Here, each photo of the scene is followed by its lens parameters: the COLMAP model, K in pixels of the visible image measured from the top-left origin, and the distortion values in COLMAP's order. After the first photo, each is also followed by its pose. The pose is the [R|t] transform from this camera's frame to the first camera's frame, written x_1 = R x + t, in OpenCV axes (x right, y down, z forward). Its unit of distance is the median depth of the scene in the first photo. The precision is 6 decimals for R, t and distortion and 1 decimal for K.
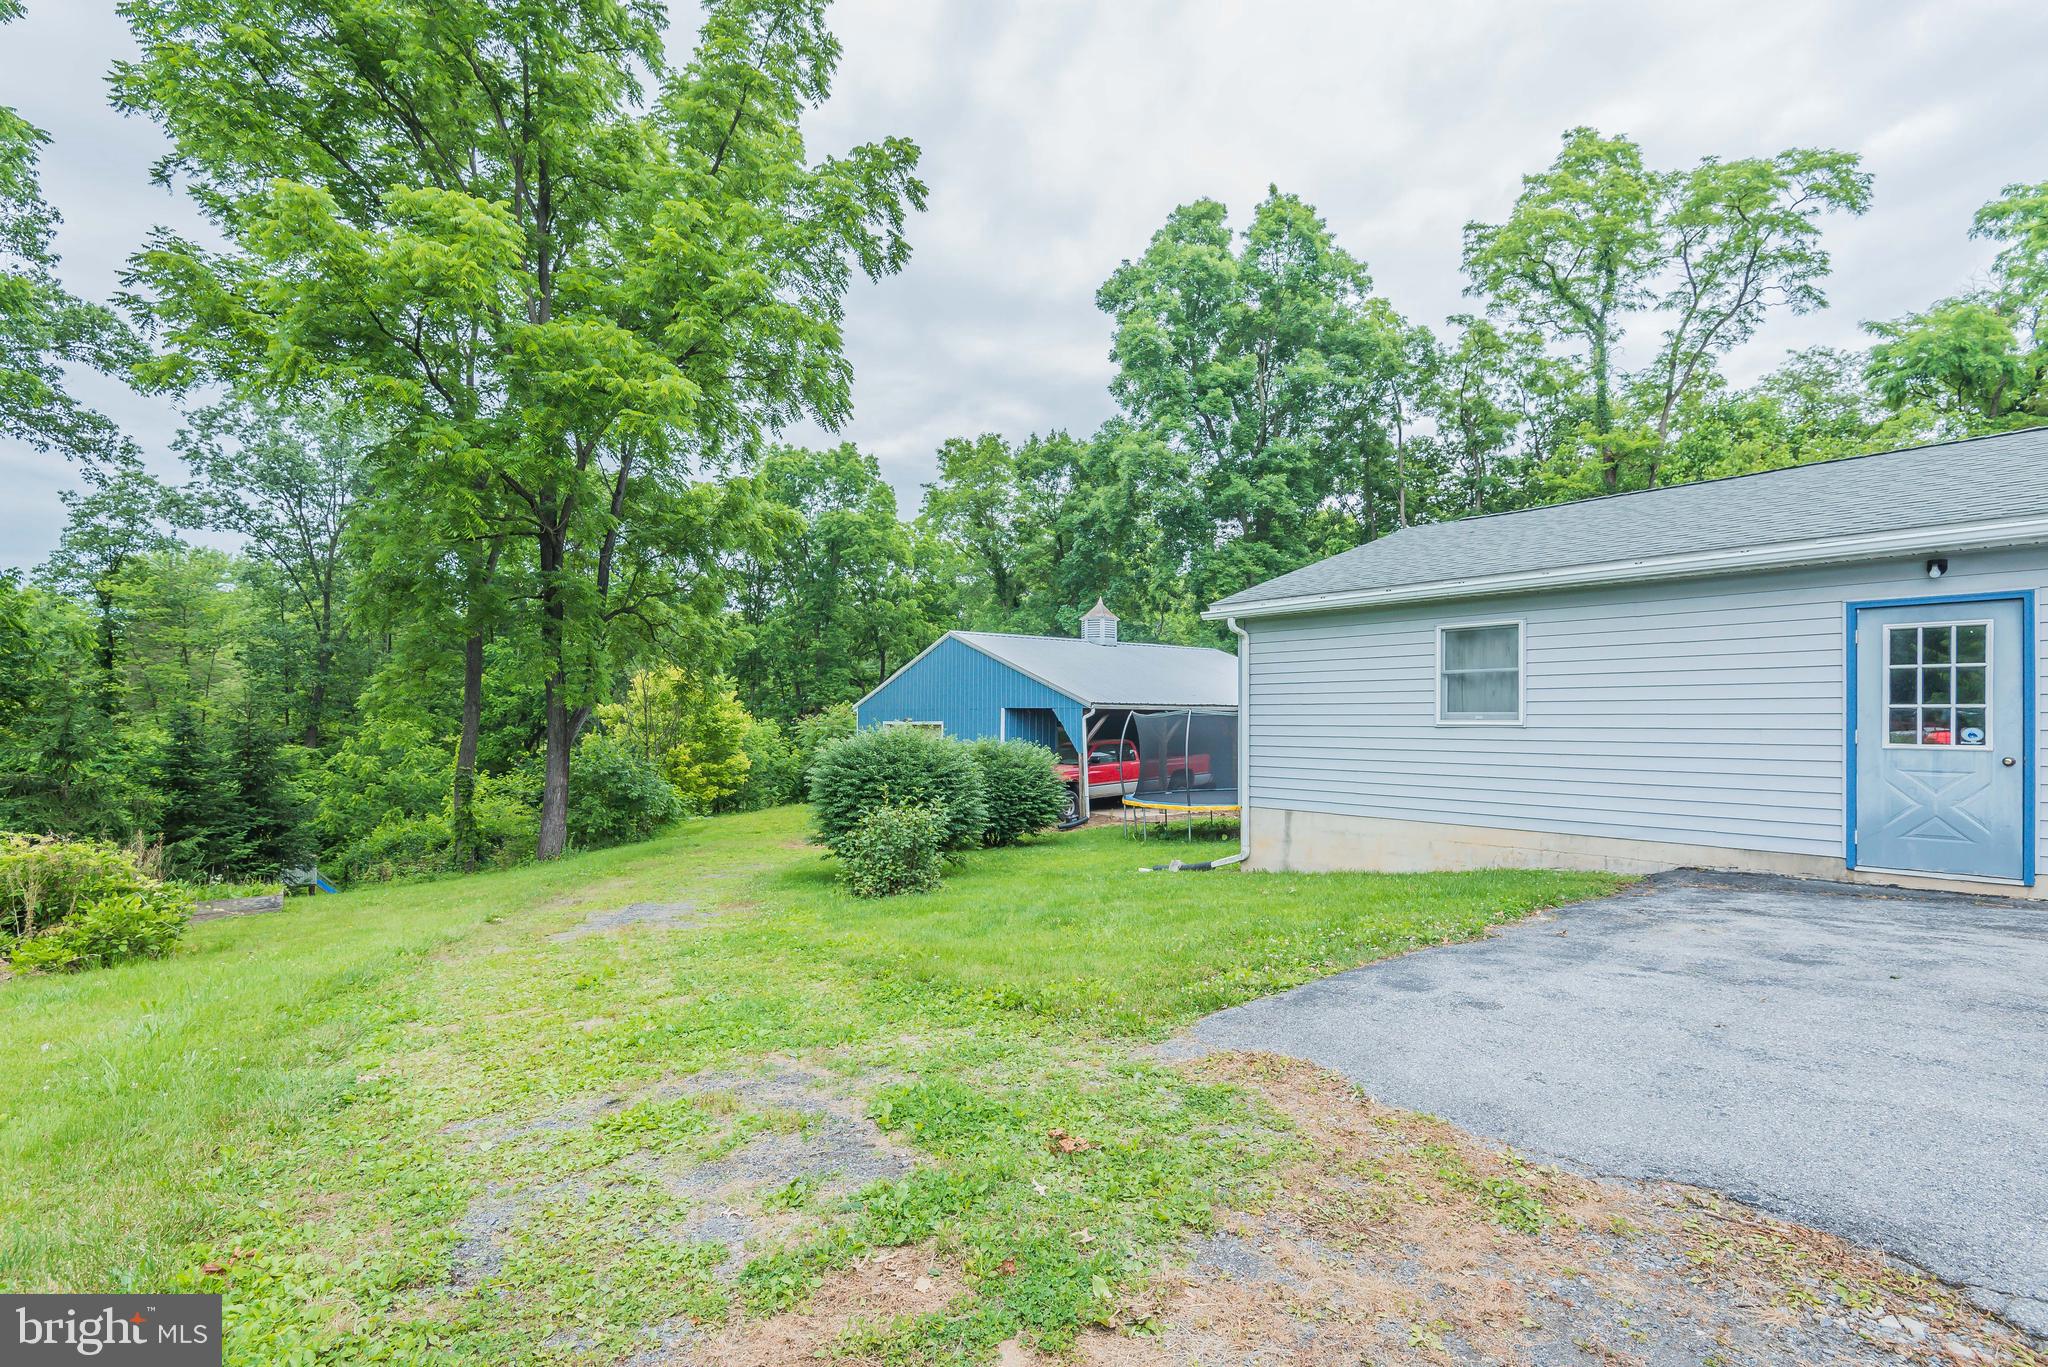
lens RADIAL K [[960.3, 0, 1037.7], [0, 960.3, 694.5], [0, 0, 1]] dist [0.007503, -0.008193]
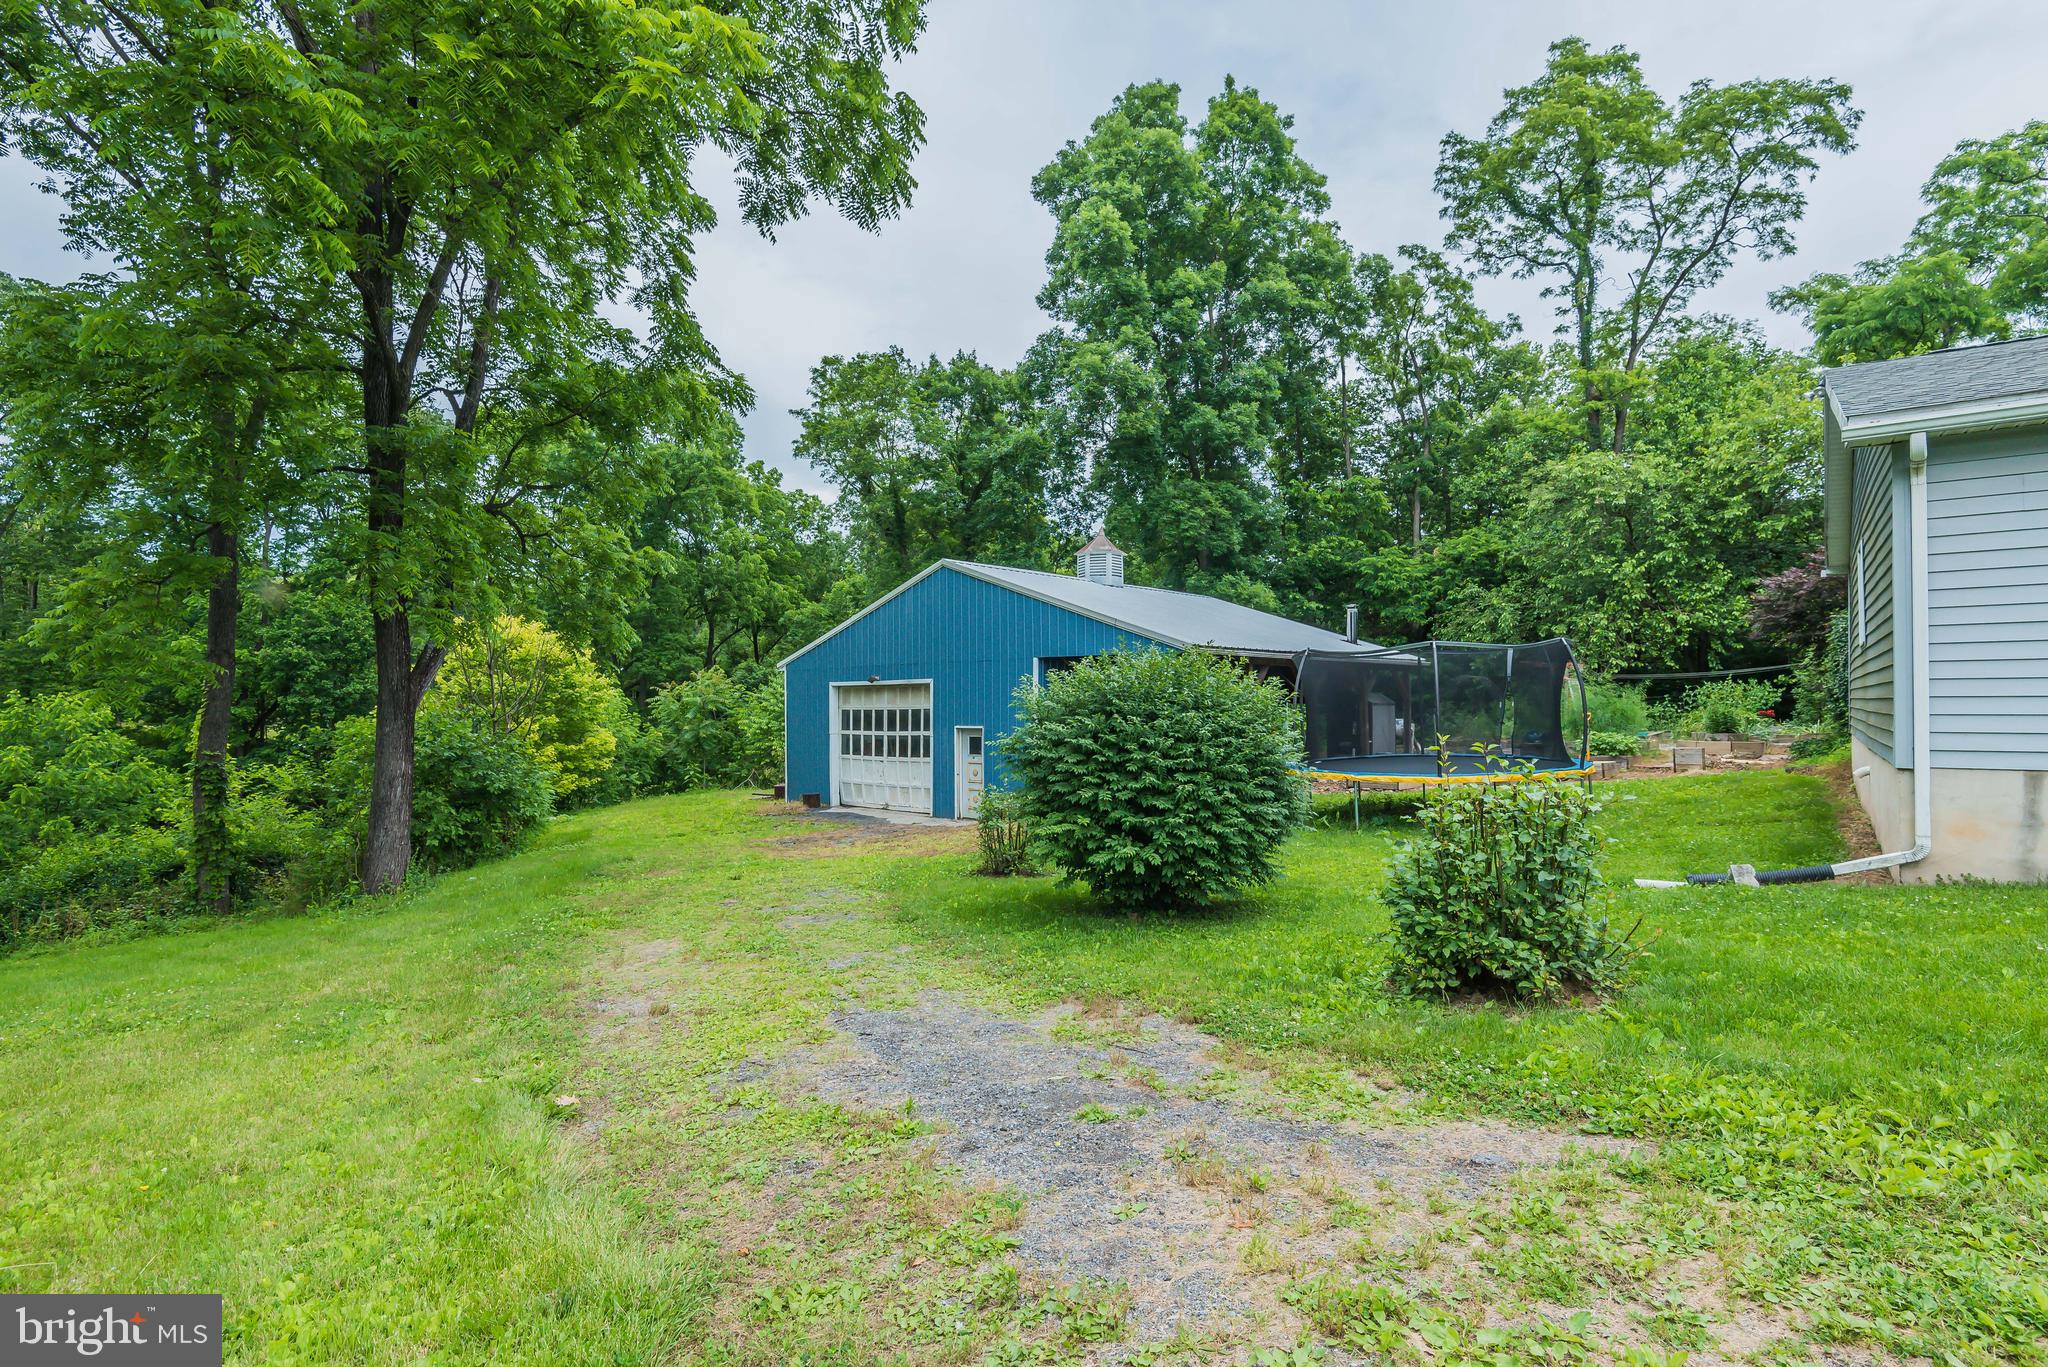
lens RADIAL K [[960.3, 0, 1019.5], [0, 960.3, 690.1], [0, 0, 1]] dist [0.007503, -0.008193]
pose [[0.977826, -0.008927, 0.209226, -0.148756], [0.005761, 0.999860, 0.015737, 0.019972], [-0.209338, -0.014183, 0.977741, 0.190905]]
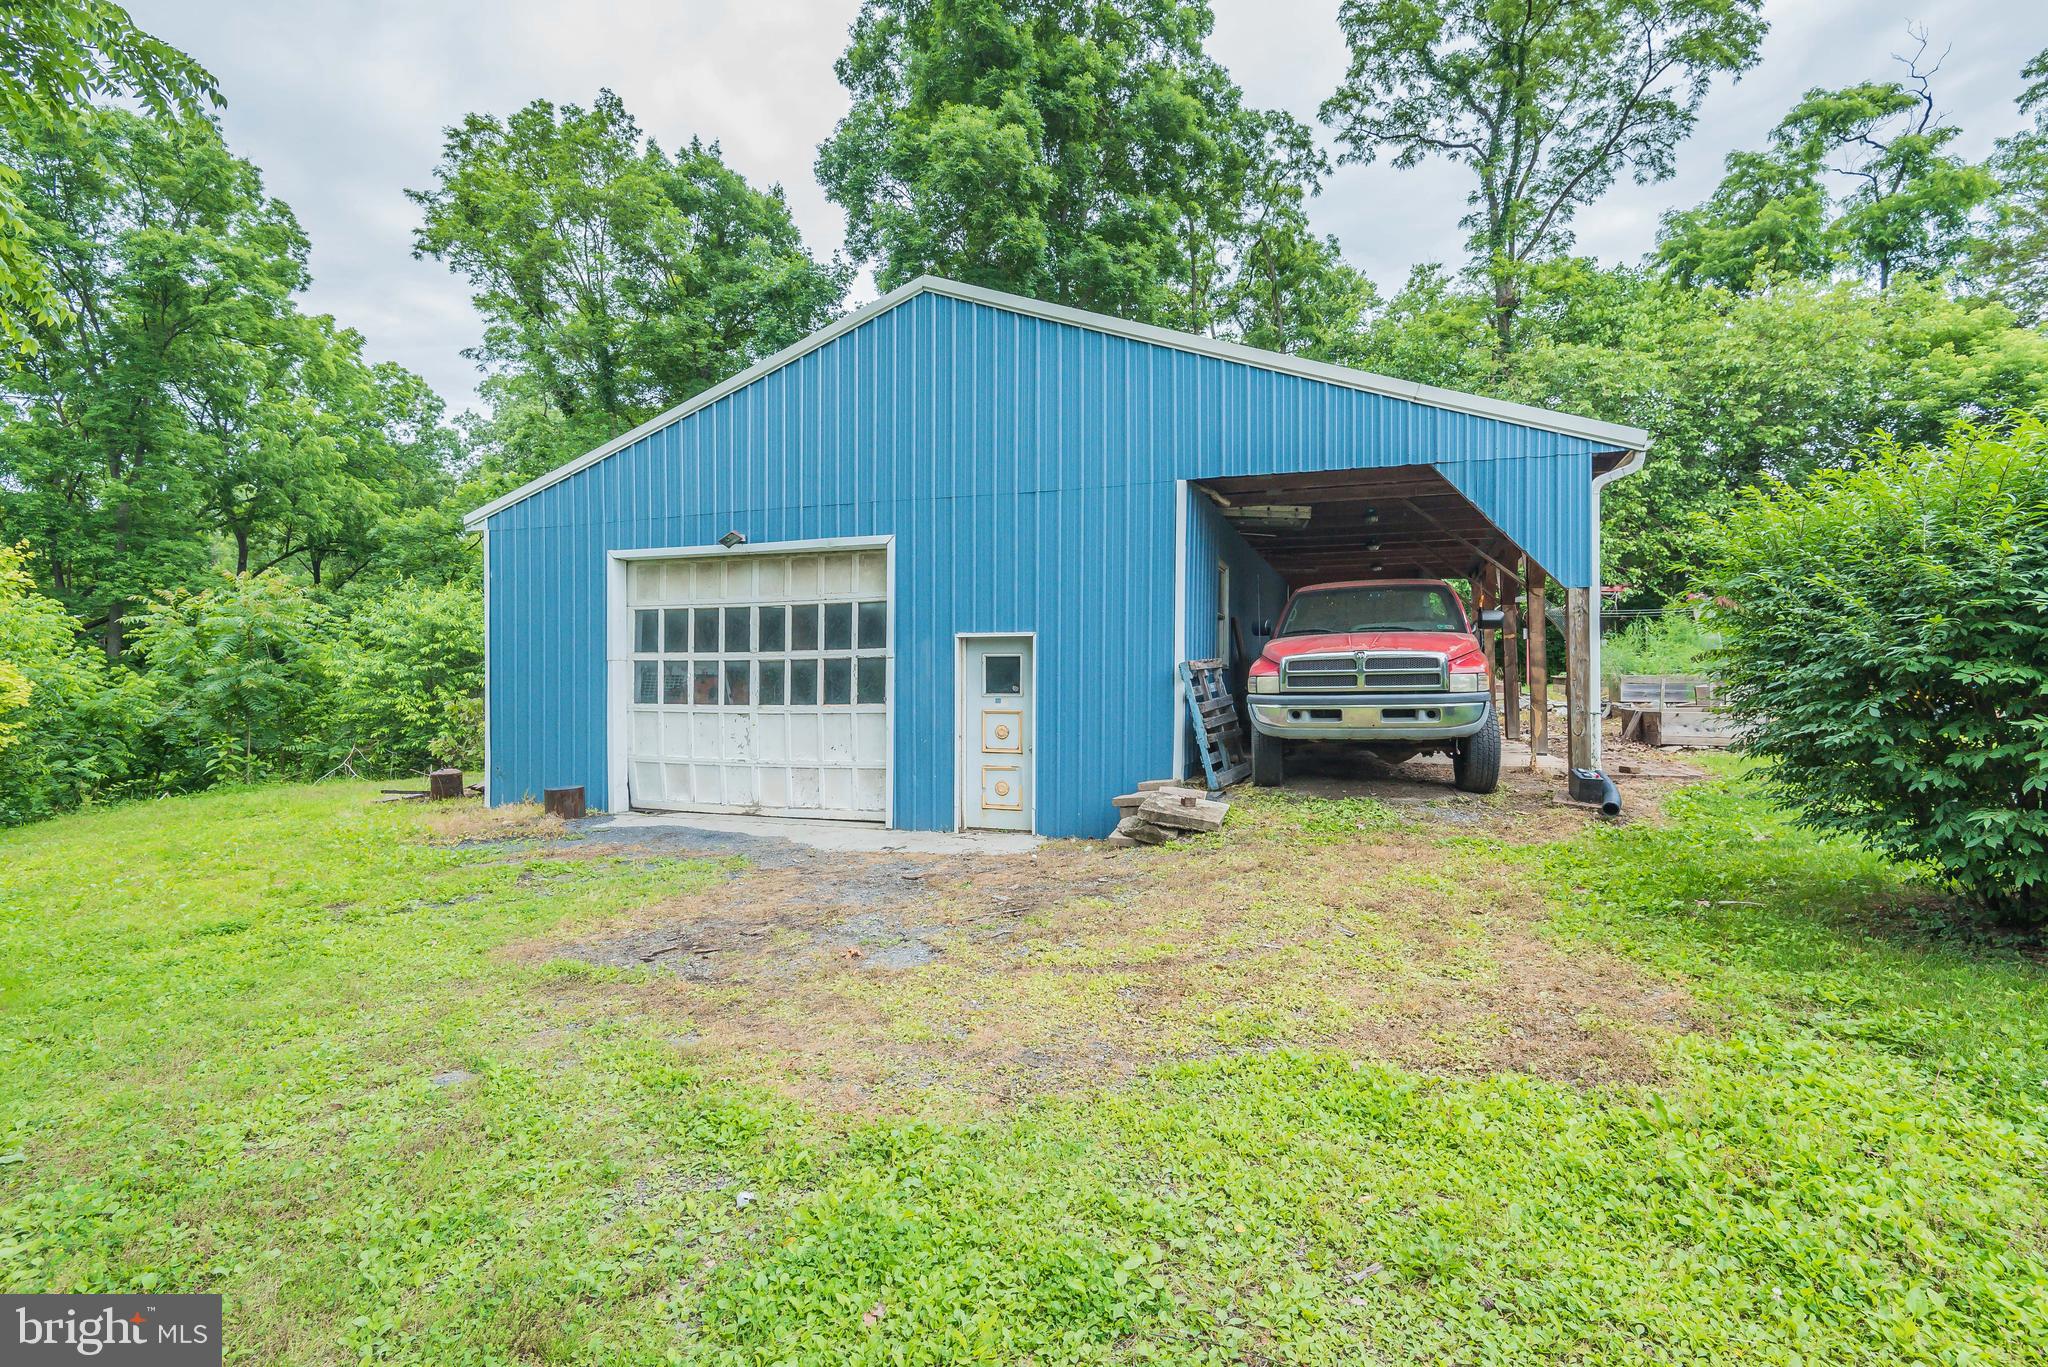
lens RADIAL K [[960.3, 0, 1030.5], [0, 960.3, 677.7], [0, 0, 1]] dist [0.007503, -0.008193]
pose [[0.827984, -0.006259, 0.560717, -0.198063], [-0.011967, 0.999513, 0.028828, 0.053753], [-0.560624, -0.030579, 0.827506, 0.518374]]
